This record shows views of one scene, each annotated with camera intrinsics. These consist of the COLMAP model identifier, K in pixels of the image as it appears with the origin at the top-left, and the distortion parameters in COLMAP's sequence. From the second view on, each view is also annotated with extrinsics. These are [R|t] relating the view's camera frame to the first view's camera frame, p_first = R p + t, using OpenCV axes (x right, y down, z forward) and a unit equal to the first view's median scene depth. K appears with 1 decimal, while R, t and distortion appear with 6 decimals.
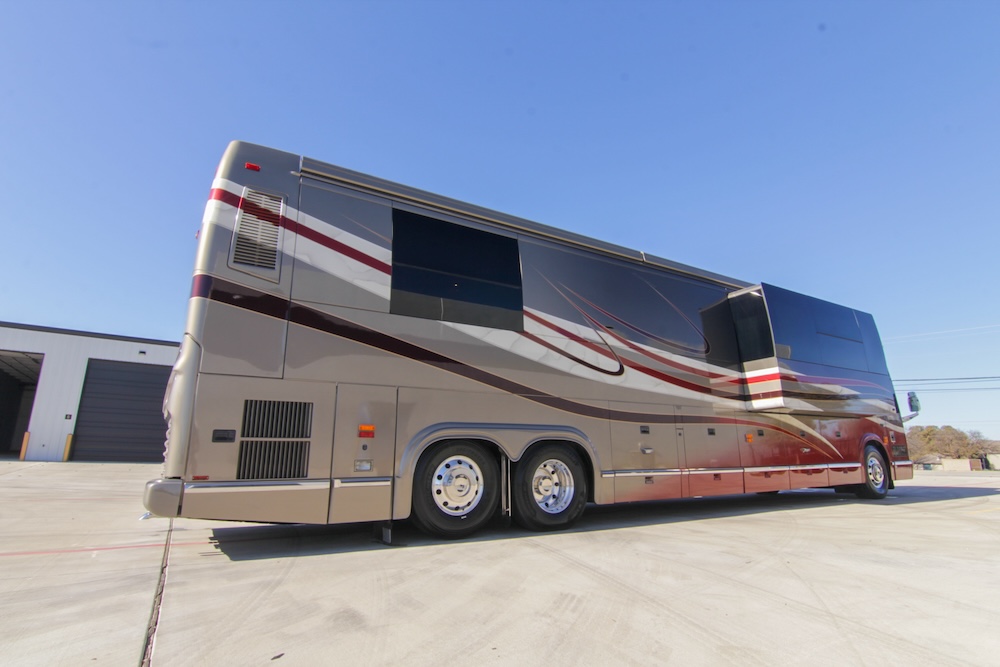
lens RADIAL K [[510.4, 0, 500.0], [0, 510.4, 333.5], [0, 0, 1]] dist [-0.001663, -0.018182]
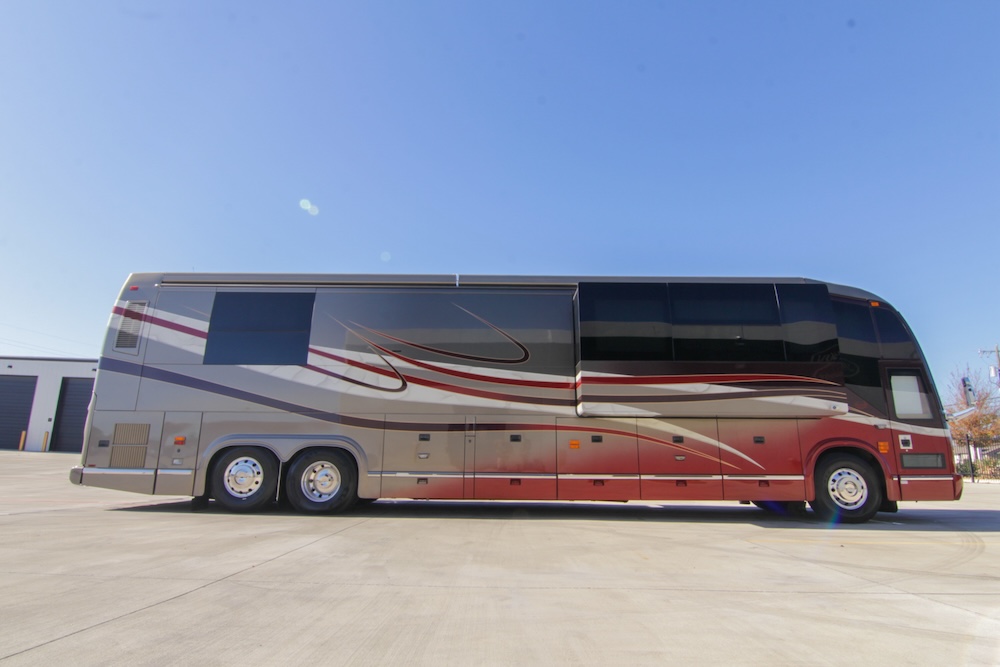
lens RADIAL K [[510.4, 0, 500.0], [0, 510.4, 333.5], [0, 0, 1]] dist [-0.001663, -0.018182]
pose [[0.848982, -0.101020, -0.518676, 1.263460], [0.109115, 0.993916, -0.014979, -0.010093], [0.517034, -0.043878, 0.854839, 0.137342]]
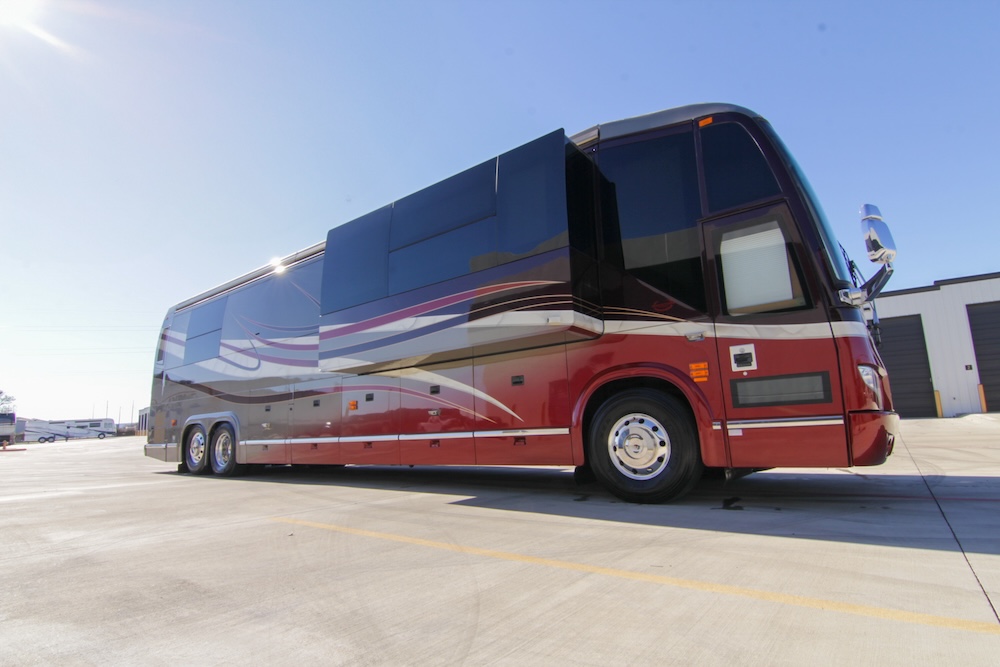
lens RADIAL K [[510.4, 0, 500.0], [0, 510.4, 333.5], [0, 0, 1]] dist [-0.001663, -0.018182]
pose [[0.358164, -0.177926, -0.916548, 2.021565], [0.260078, 0.961832, -0.085084, 0.321777], [0.896704, -0.207900, 0.390768, 1.276603]]
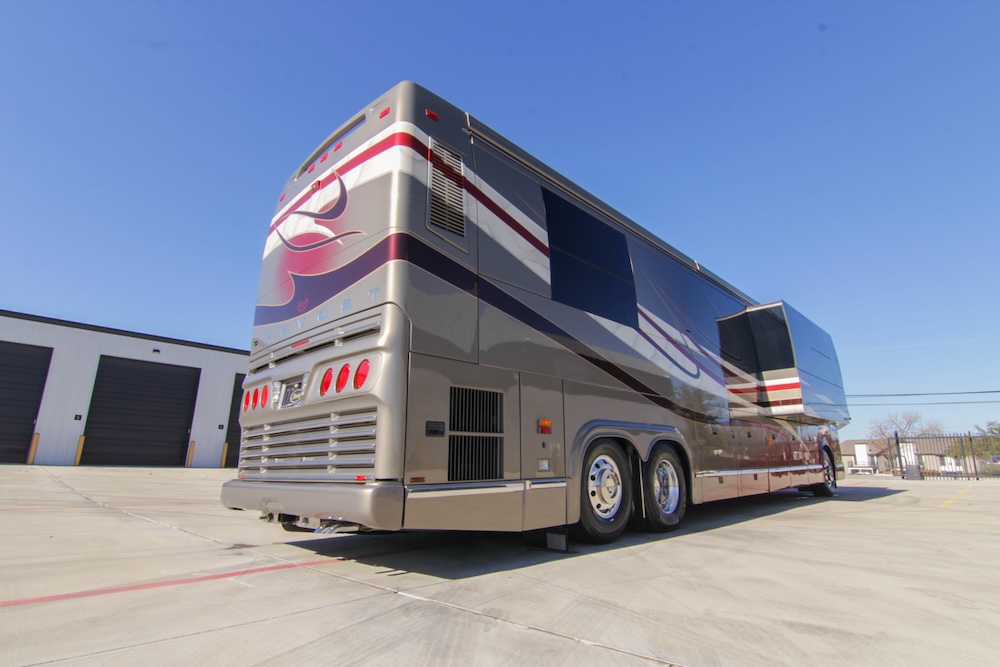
lens RADIAL K [[507.0, 0, 500.0], [0, 507.0, 333.5], [0, 0, 1]] dist [0.001277, 0.000341]
pose [[0.967682, 0.060595, 0.244786, -0.486726], [-0.057582, 0.998151, -0.019455, 0.041910], [-0.245512, 0.004731, 0.969382, 0.128654]]
